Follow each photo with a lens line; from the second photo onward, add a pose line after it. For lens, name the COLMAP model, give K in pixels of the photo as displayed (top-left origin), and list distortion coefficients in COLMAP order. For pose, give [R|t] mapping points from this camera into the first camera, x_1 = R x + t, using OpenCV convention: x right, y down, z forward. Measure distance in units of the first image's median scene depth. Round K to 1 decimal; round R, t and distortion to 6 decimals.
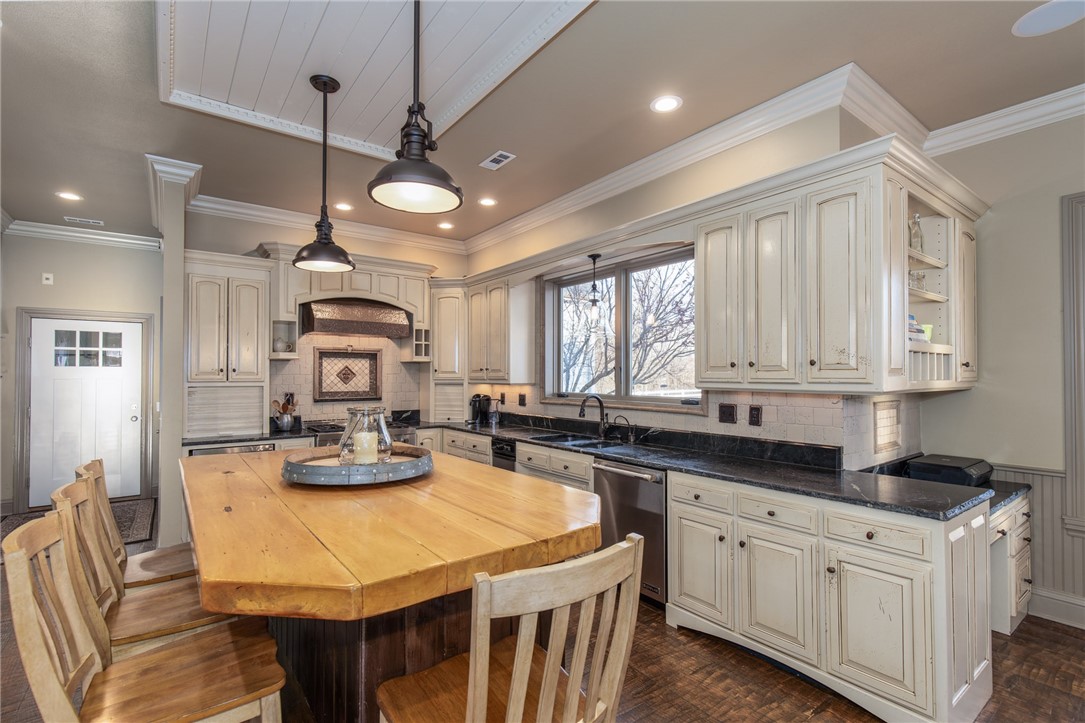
lens RADIAL K [[492.5, 0, 532.2], [0, 492.5, 366.0], [0, 0, 1]] dist [0.010916, -0.001084]
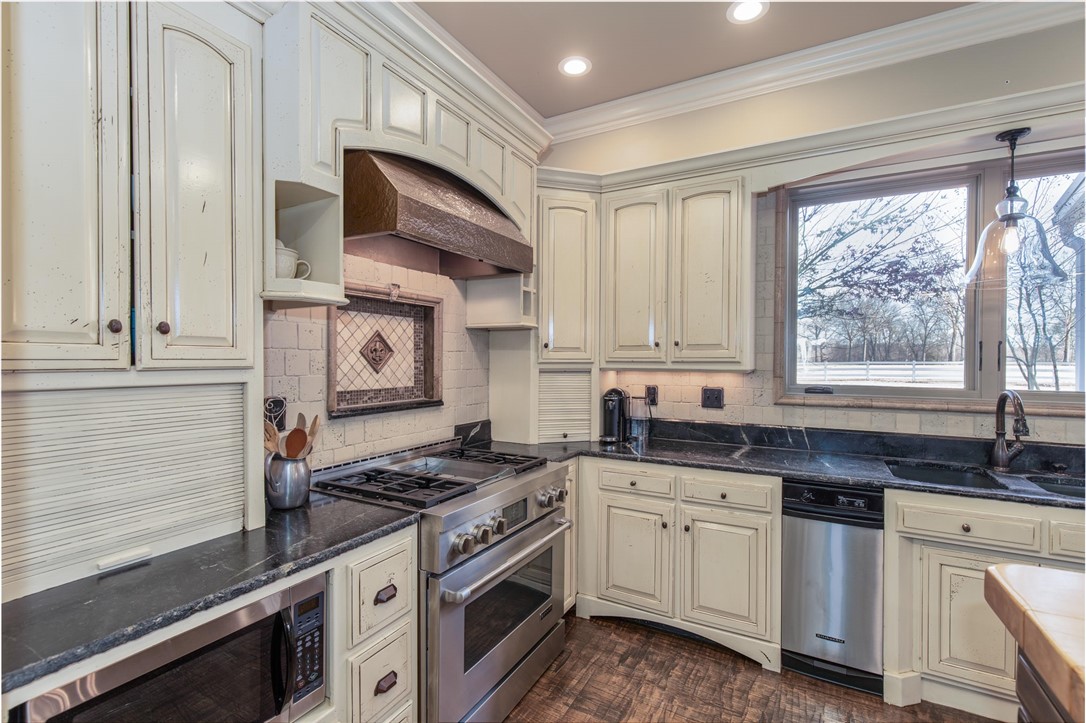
lens RADIAL K [[492.9, 0, 539.5], [0, 492.9, 360.9], [0, 0, 1]] dist [0.010916, -0.001084]
pose [[0.911283, 0.001943, 0.411777, -0.476376], [-0.012565, 0.999654, 0.023090, 0.015779], [-0.411590, -0.026215, 0.910992, 0.599054]]
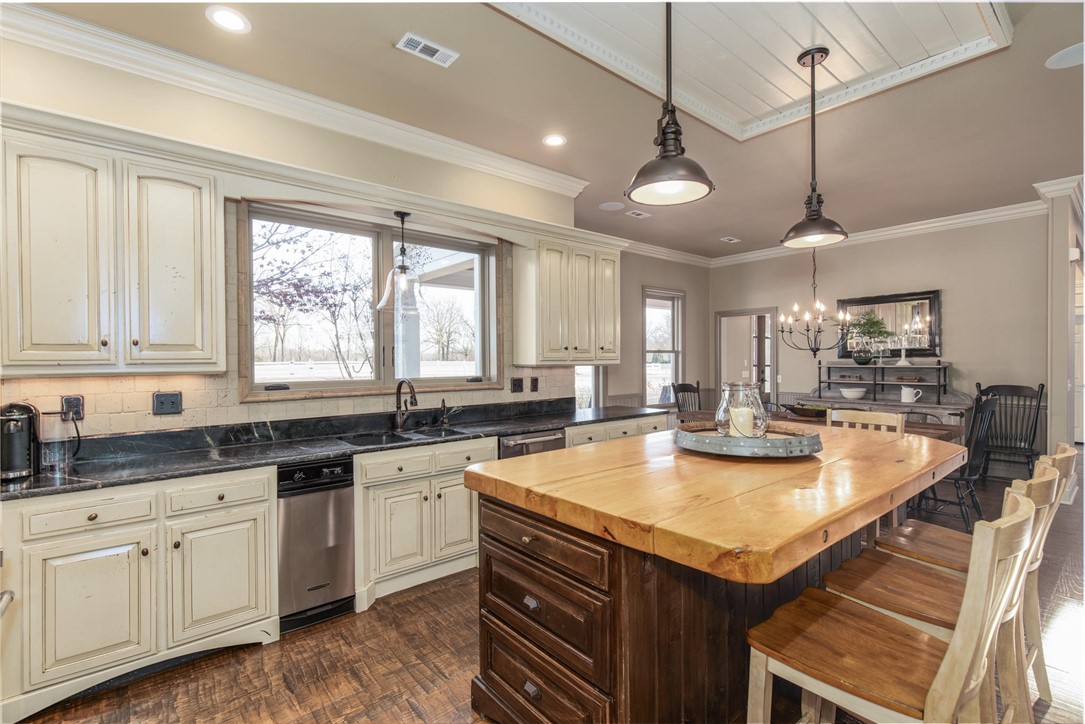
lens RADIAL K [[492.5, 0, 545.8], [0, 492.5, 358.4], [0, 0, 1]] dist [0.010916, -0.001084]
pose [[-0.052038, -0.000737, 0.998645, -0.610855], [-0.012620, 0.999920, 0.000080, 0.017098], [-0.998565, -0.012598, -0.052044, 0.672064]]
